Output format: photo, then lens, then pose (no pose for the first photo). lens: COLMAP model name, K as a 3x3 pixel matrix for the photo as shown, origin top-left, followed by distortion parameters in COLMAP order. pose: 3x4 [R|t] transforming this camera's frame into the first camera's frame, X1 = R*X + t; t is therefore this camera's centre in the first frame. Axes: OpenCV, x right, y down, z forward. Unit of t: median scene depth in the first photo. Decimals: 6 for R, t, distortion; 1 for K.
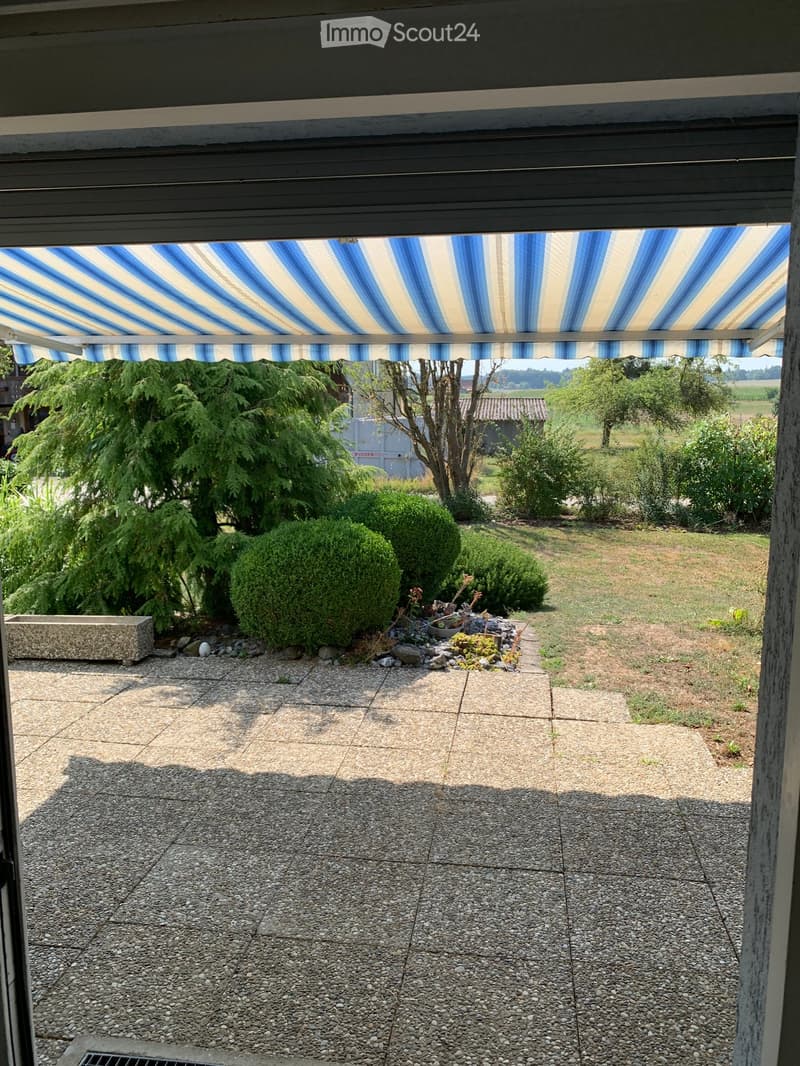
lens RADIAL K [[816.3, 0, 400.0], [0, 816.3, 533.0], [0, 0, 1]] dist [0.020426, -0.004609]
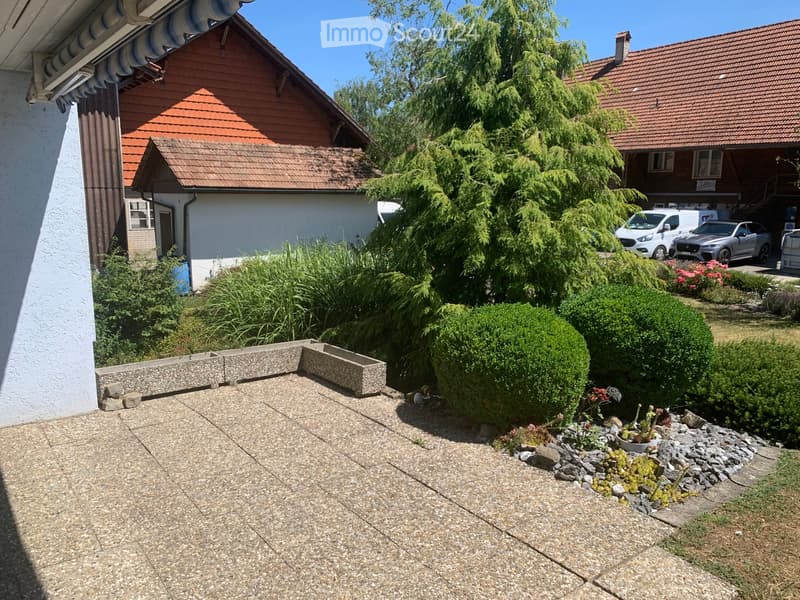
lens RADIAL K [[612.6, 0, 400.0], [0, 612.6, 300.0], [0, 0, 1]] dist [0.020426, -0.004609]
pose [[0.723494, 0.131842, -0.677624, 0.339477], [-0.127674, 0.990214, 0.056345, -0.052099], [0.678422, 0.045750, 0.733247, 0.312236]]
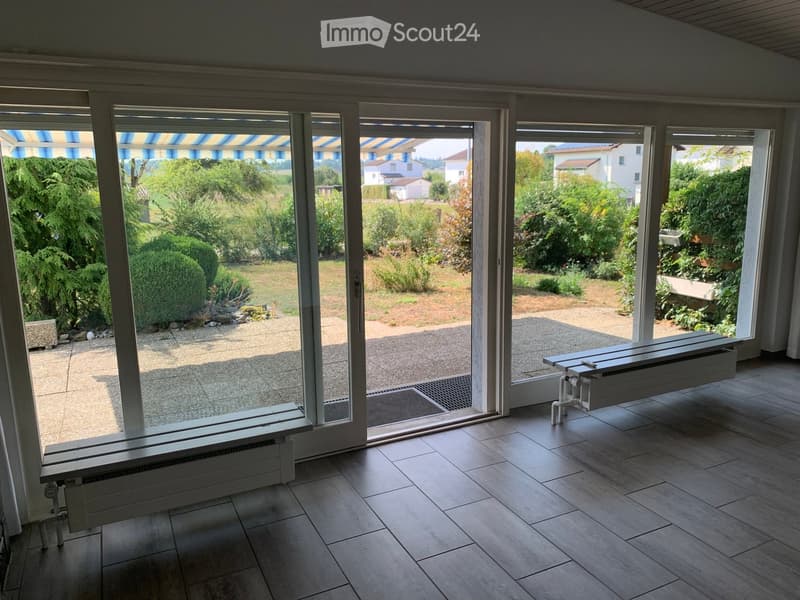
lens RADIAL K [[612.6, 0, 400.0], [0, 612.6, 300.0], [0, 0, 1]] dist [0.020426, -0.004609]
pose [[0.829094, -0.116535, 0.546830, -0.390731], [0.103067, 0.993132, 0.055377, 0.067357], [-0.549528, 0.010448, 0.835410, -0.362455]]
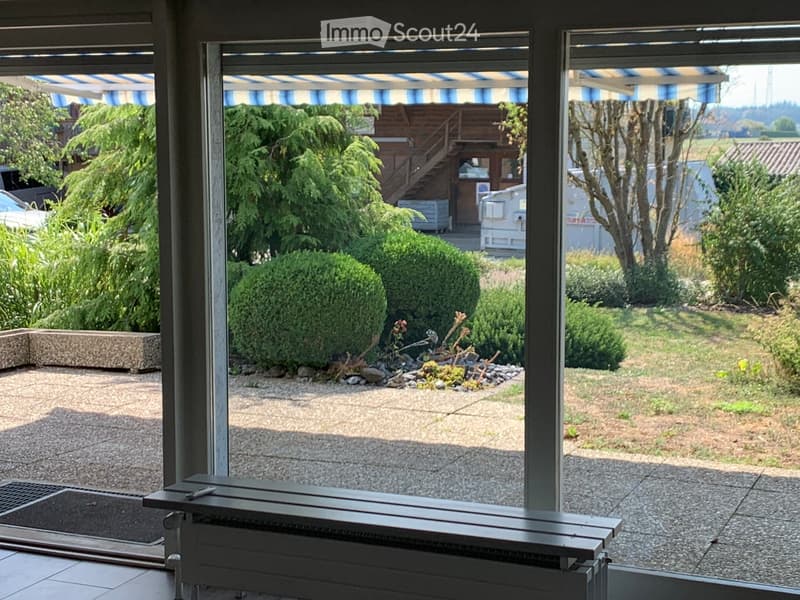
lens RADIAL K [[1291.2, 0, 400.0], [0, 1291.2, 300.0], [0, 0, 1]] dist [0.115082, 0.105742]
pose [[0.968133, 0.033656, -0.248165, 0.439770], [-0.044368, 0.998304, -0.037700, 0.107087], [0.246476, 0.047509, 0.967984, -0.611379]]
